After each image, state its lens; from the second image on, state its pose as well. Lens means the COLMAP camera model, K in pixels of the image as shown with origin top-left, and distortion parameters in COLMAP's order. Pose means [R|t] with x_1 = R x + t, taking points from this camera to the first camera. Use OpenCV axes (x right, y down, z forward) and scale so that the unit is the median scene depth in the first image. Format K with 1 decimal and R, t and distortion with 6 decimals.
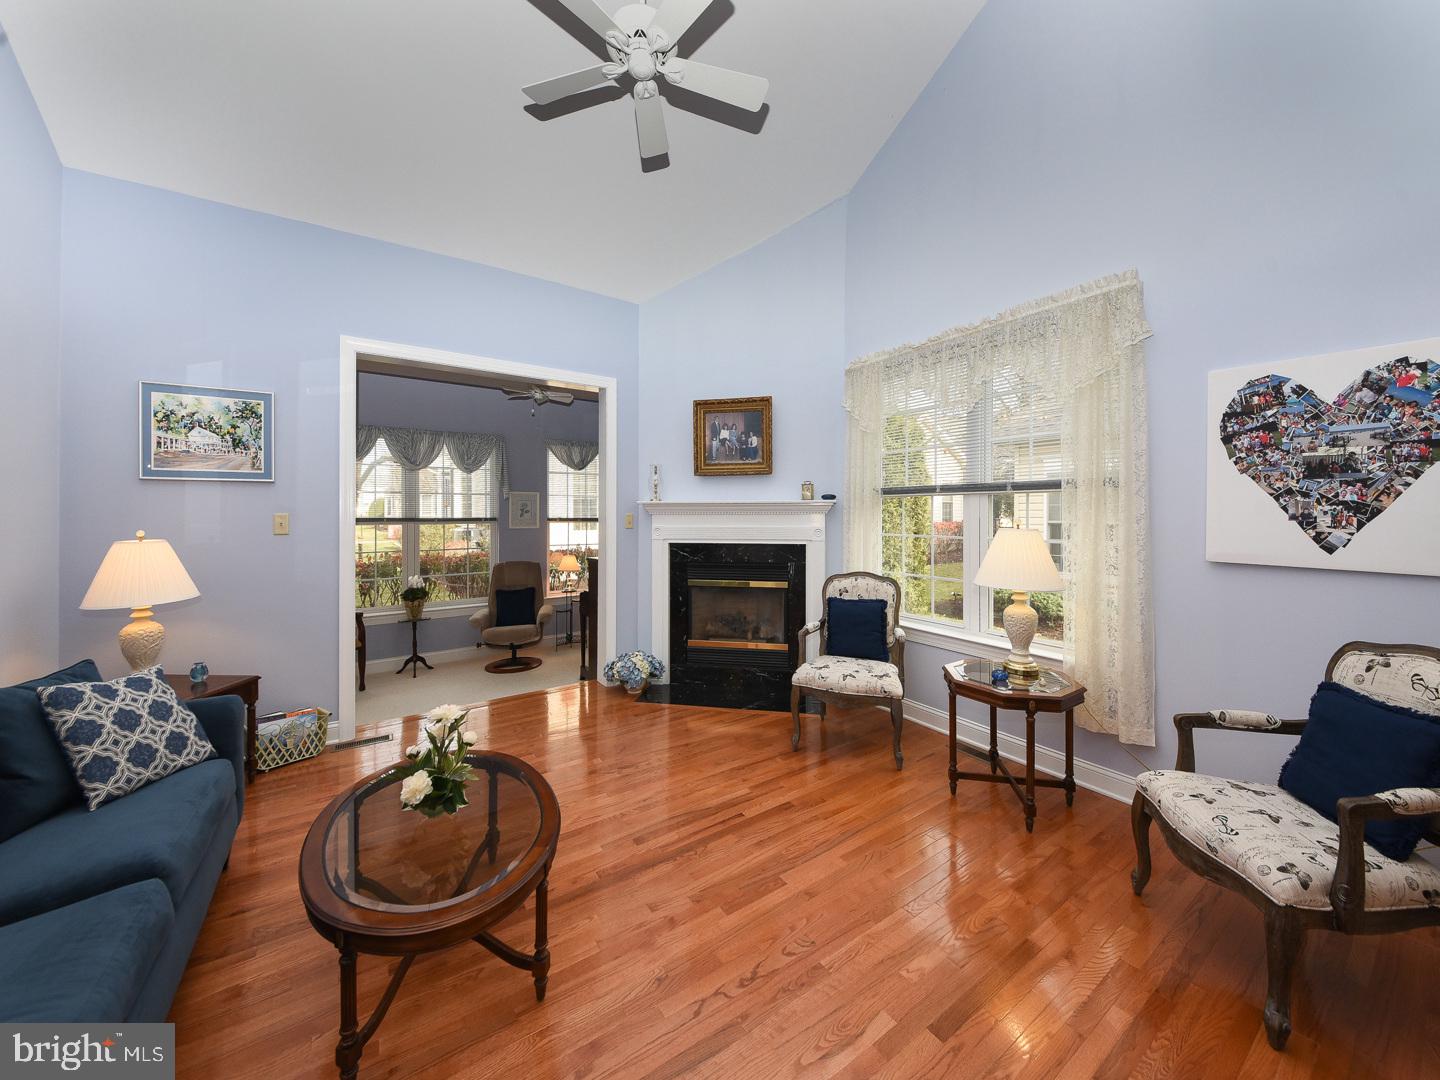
lens RADIAL K [[512.9, 0, 719.8], [0, 512.9, 512.4], [0, 0, 1]] dist [0.042843, -0.023754]
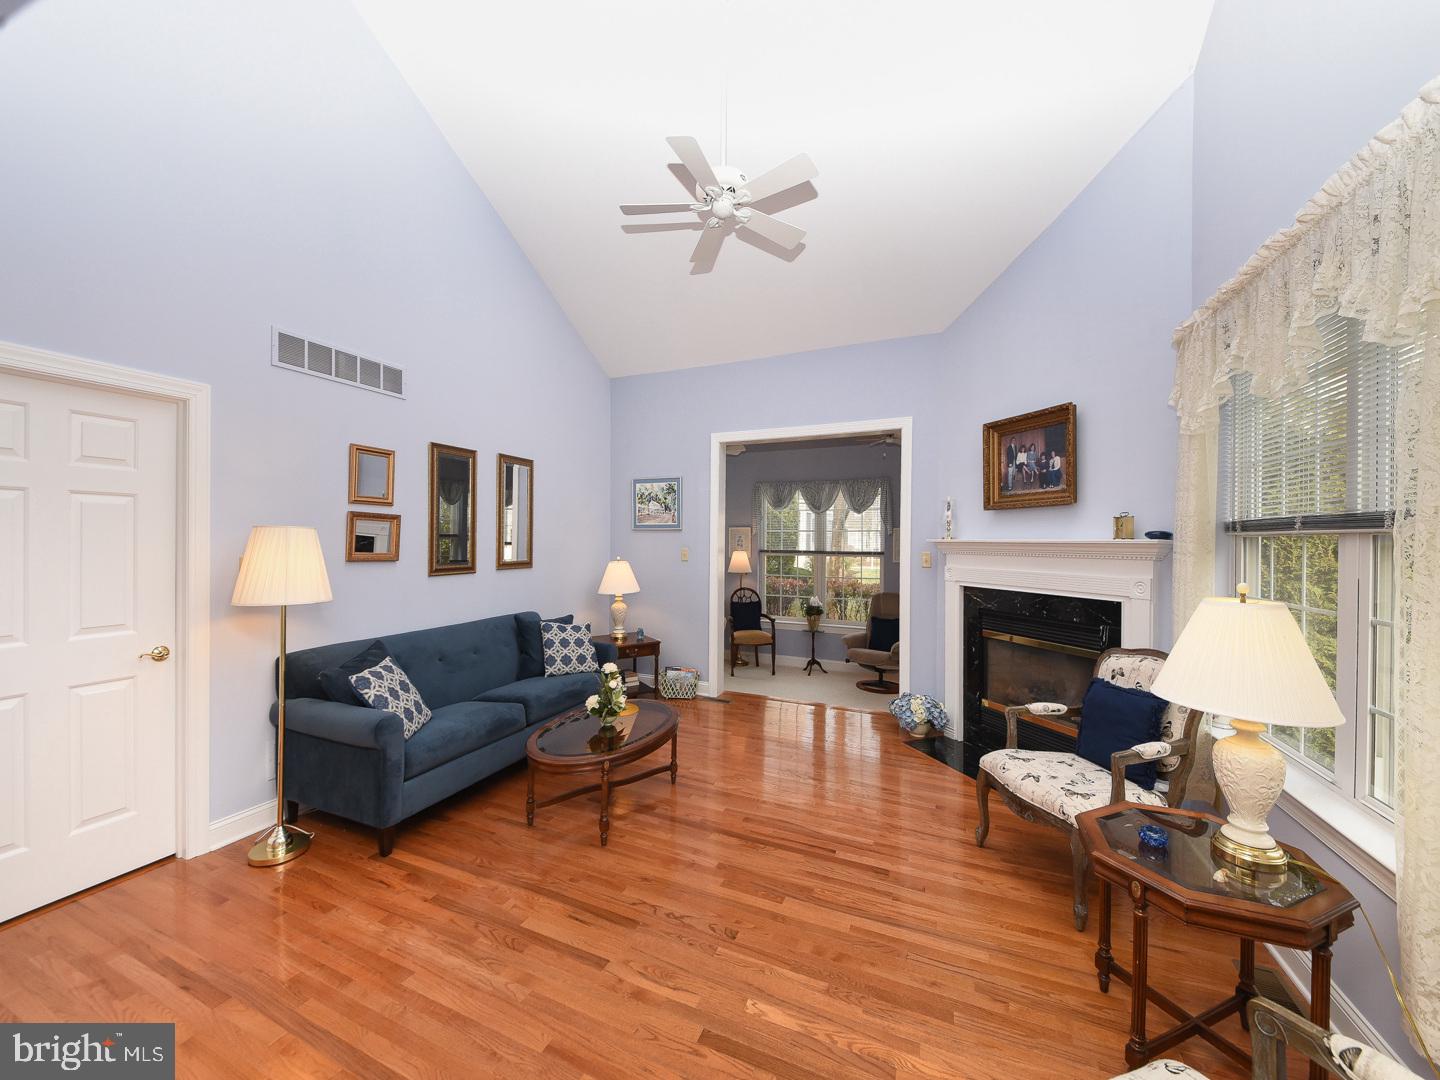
lens RADIAL K [[527.7, 0, 720.0], [0, 527.7, 540.0], [0, 0, 1]] dist [0.000707, -0.000081]
pose [[0.537103, 0.004783, -0.843503, 0.481160], [-0.006471, 0.999978, 0.001550, -0.020803], [0.843492, 0.004626, 0.537122, 0.148715]]
